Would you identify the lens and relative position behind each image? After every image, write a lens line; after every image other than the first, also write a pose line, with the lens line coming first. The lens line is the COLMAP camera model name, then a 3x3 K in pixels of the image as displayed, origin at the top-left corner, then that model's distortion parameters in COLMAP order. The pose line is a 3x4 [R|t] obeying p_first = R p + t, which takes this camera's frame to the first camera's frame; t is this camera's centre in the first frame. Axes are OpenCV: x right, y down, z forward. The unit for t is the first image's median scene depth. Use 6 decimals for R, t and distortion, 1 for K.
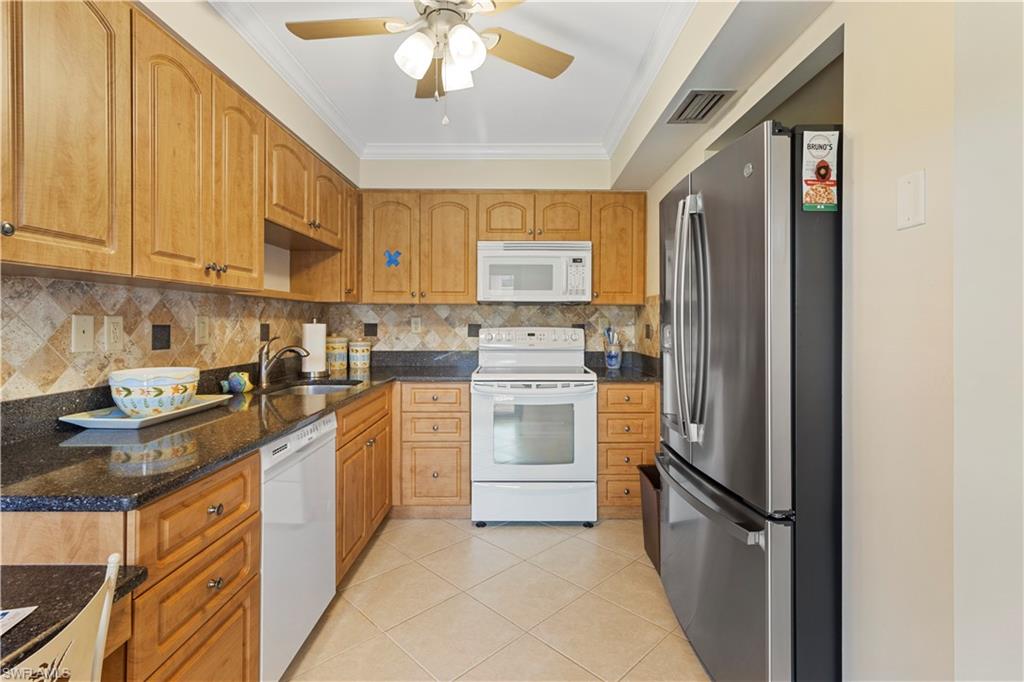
lens RADIAL K [[487.1, 0, 508.1], [0, 487.1, 333.4], [0, 0, 1]] dist [0.015889, -0.000477]
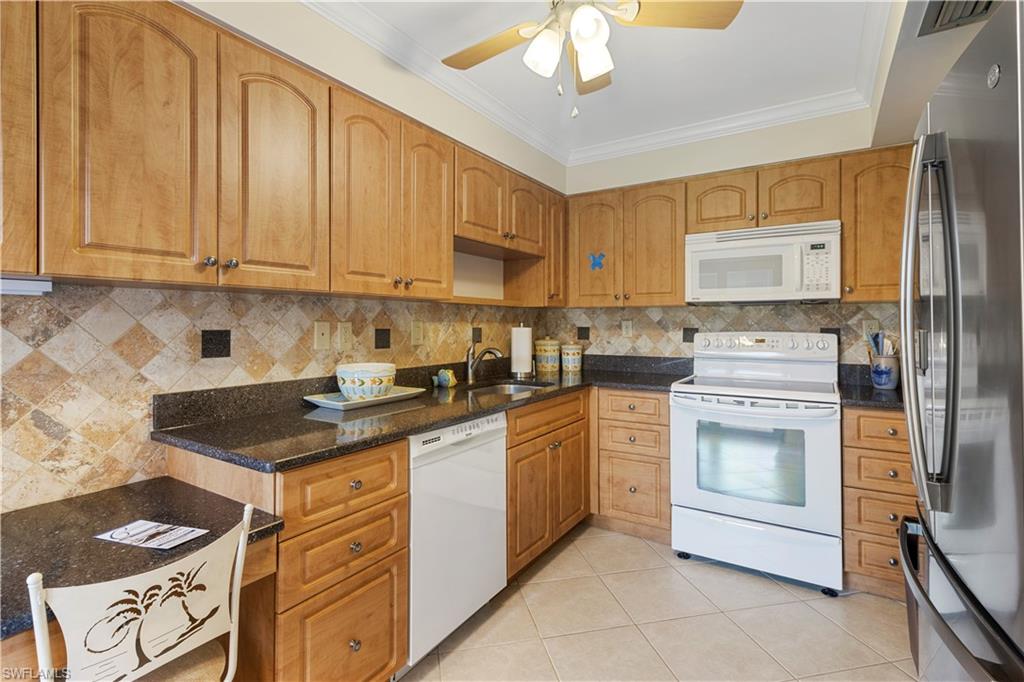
lens RADIAL K [[487.1, 0, 509.8], [0, 487.1, 329.9], [0, 0, 1]] dist [0.015889, -0.000477]
pose [[0.844492, 0.003591, -0.535555, 0.194119], [-0.010235, 0.999903, -0.009434, -0.005450], [0.535470, 0.013448, 0.844447, 0.103492]]
